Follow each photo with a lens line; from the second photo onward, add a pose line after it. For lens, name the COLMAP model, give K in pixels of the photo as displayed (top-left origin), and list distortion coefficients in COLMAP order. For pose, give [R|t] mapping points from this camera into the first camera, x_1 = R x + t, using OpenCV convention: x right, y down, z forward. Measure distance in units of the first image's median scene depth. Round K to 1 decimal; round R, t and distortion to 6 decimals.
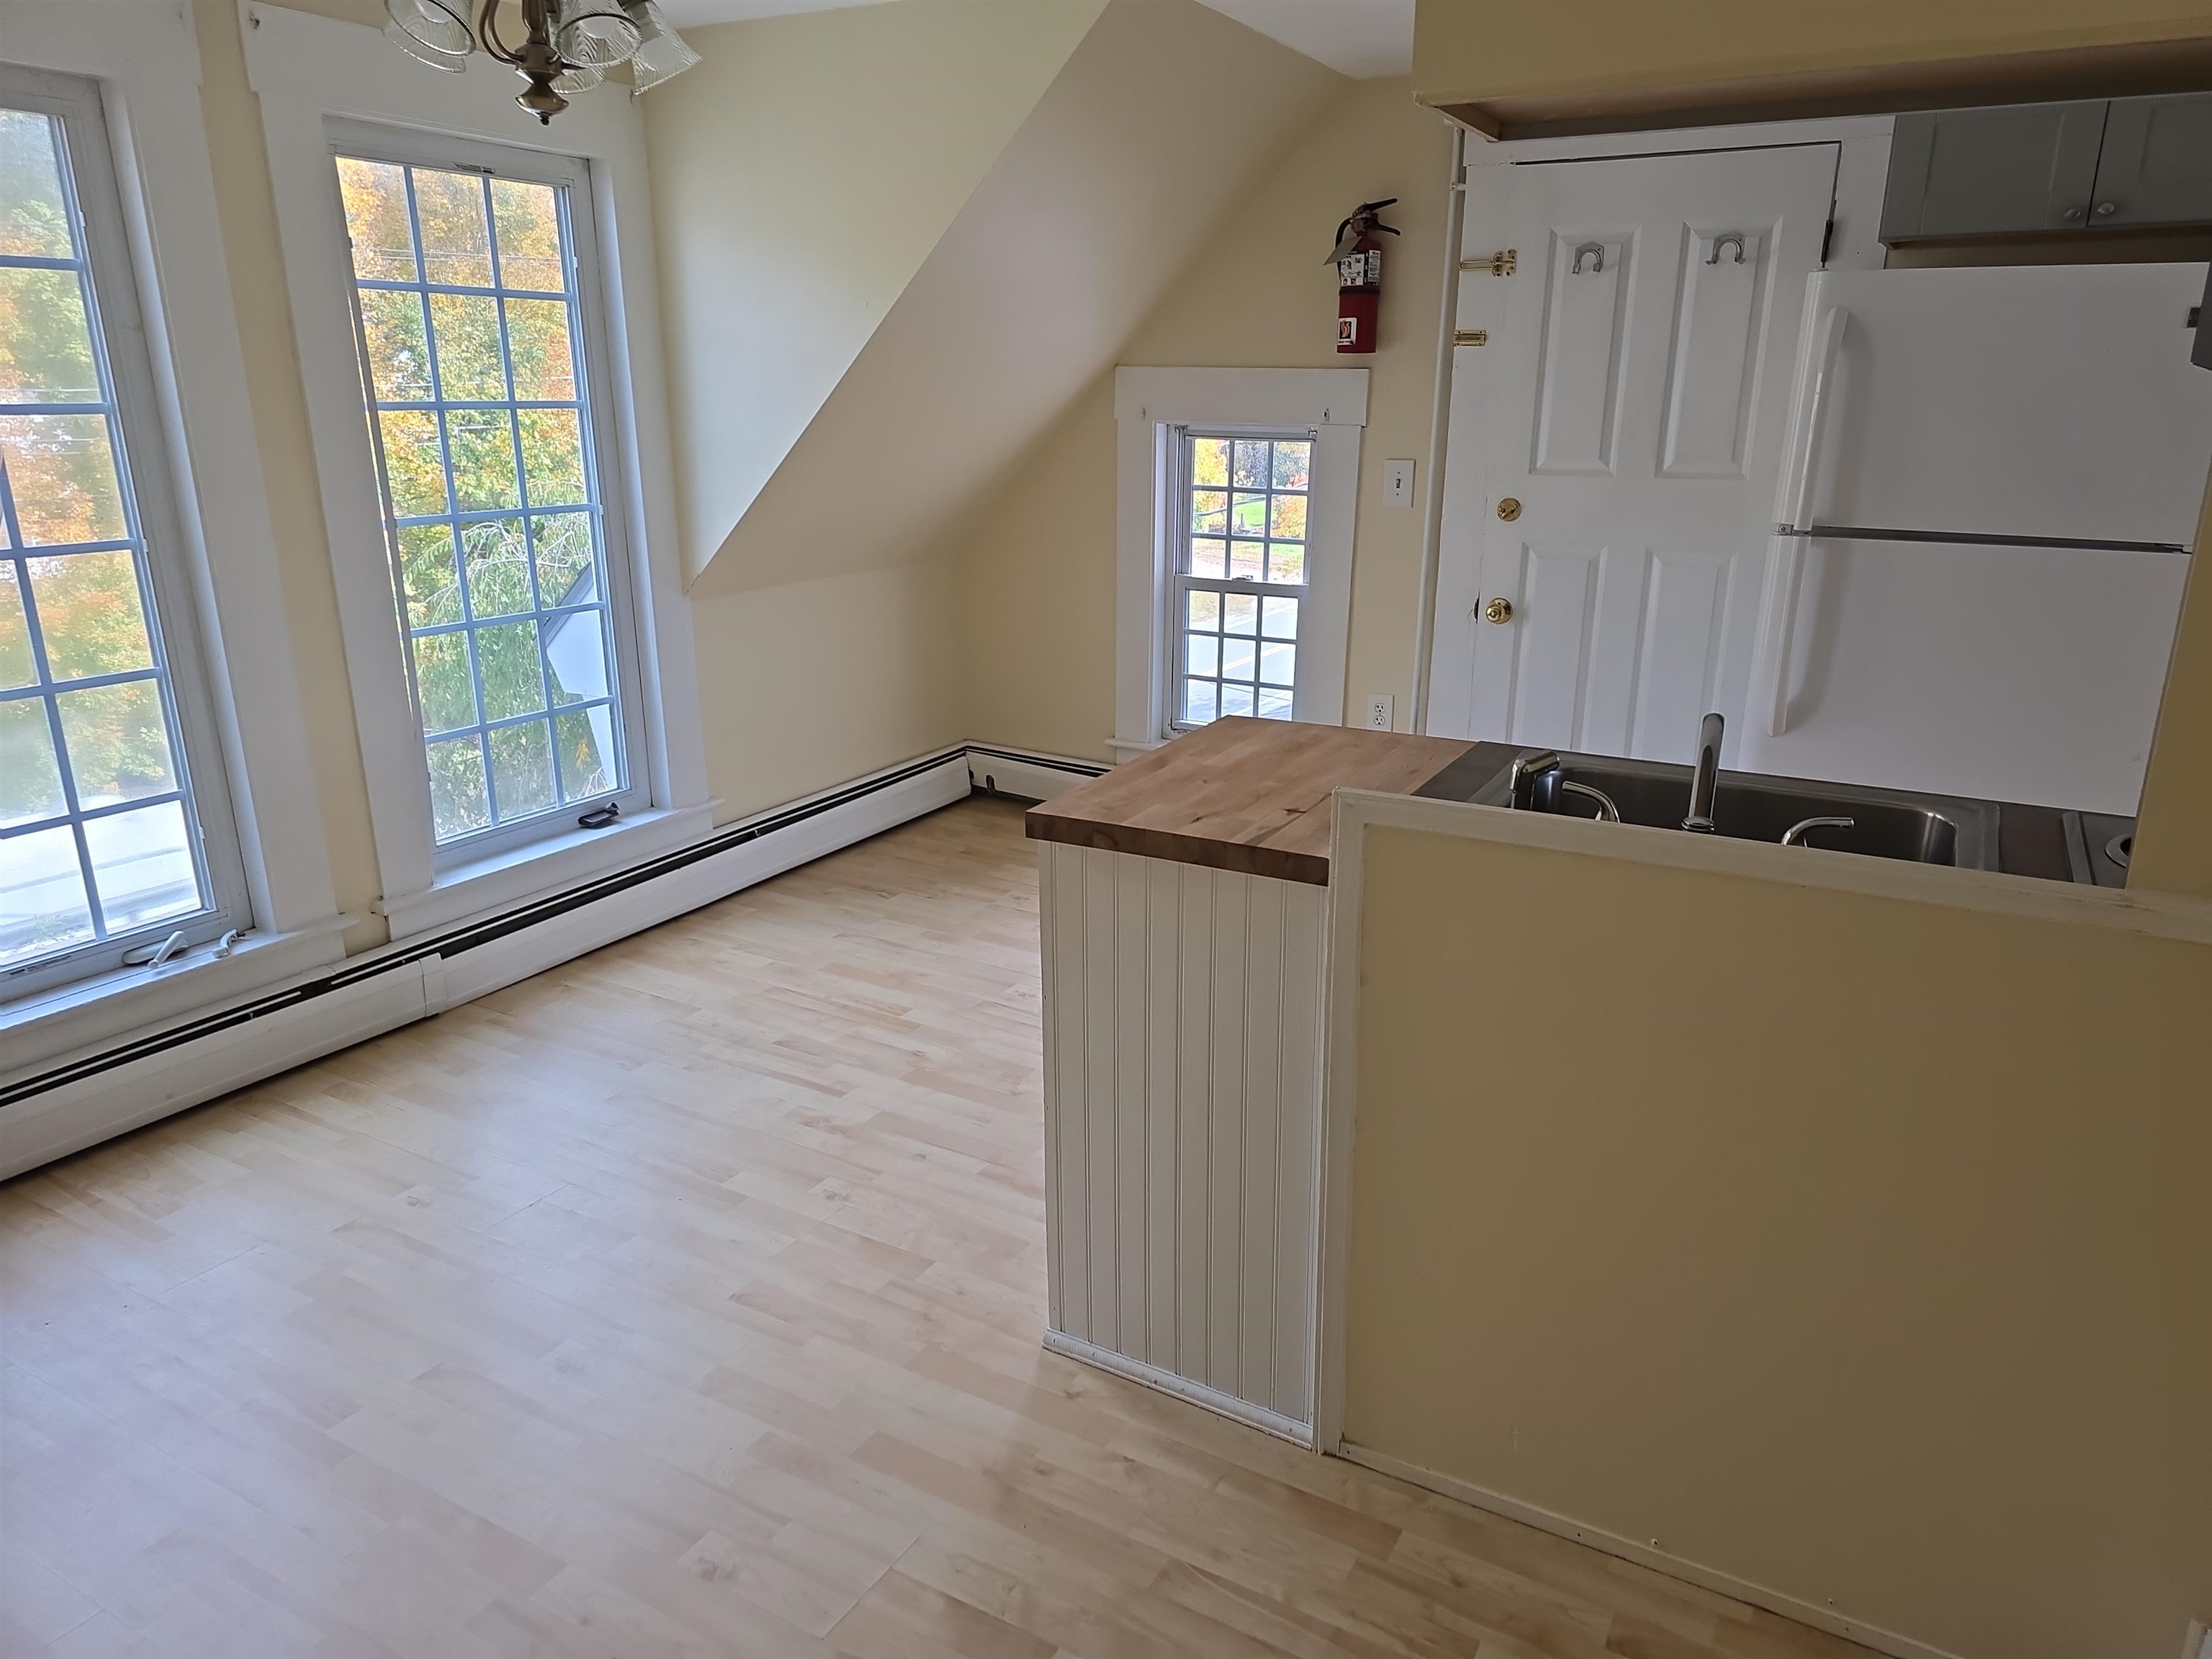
lens RADIAL K [[1488.5, 0, 1106.0], [0, 1488.5, 829.5], [0, 0, 1]] dist [0.002478, -0.000584]
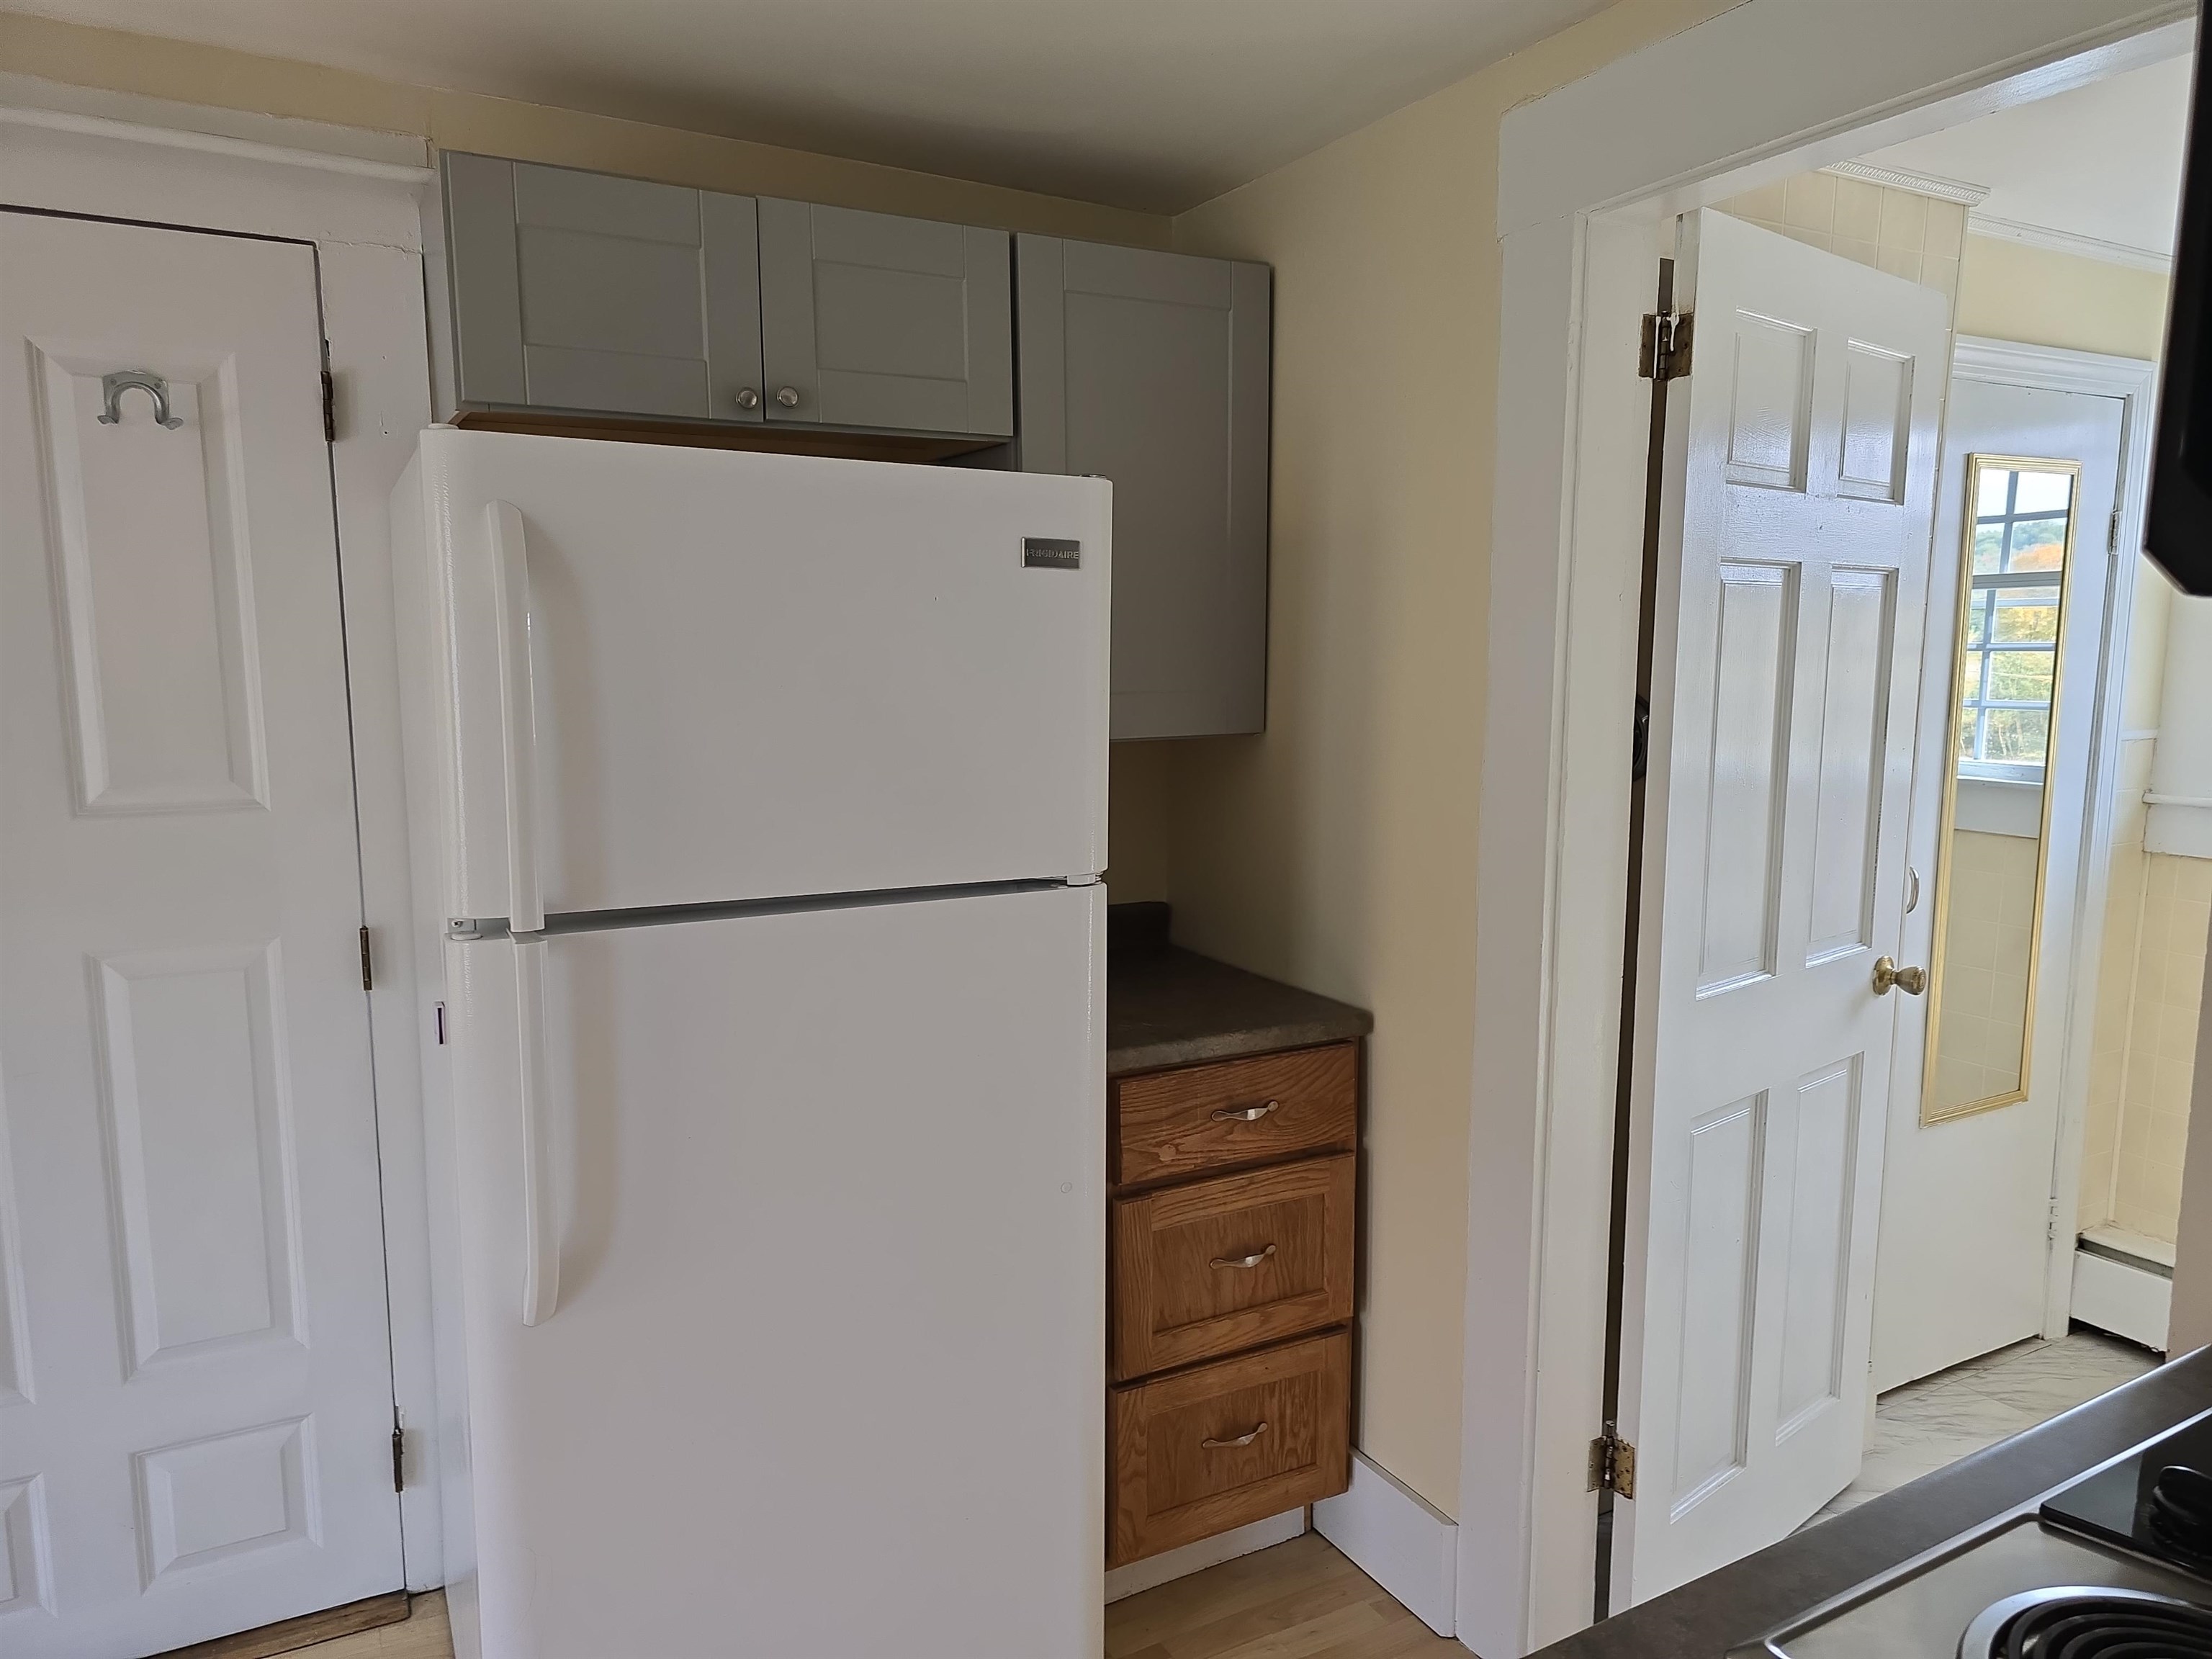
lens RADIAL K [[1488.5, 0, 1106.0], [0, 1488.5, 829.5], [0, 0, 1]] dist [0.002478, -0.000584]
pose [[0.496076, -0.112417, 0.860971, 0.111740], [0.245098, 0.969388, -0.014648, -0.146681], [-0.832968, 0.218289, 0.508443, 0.472262]]
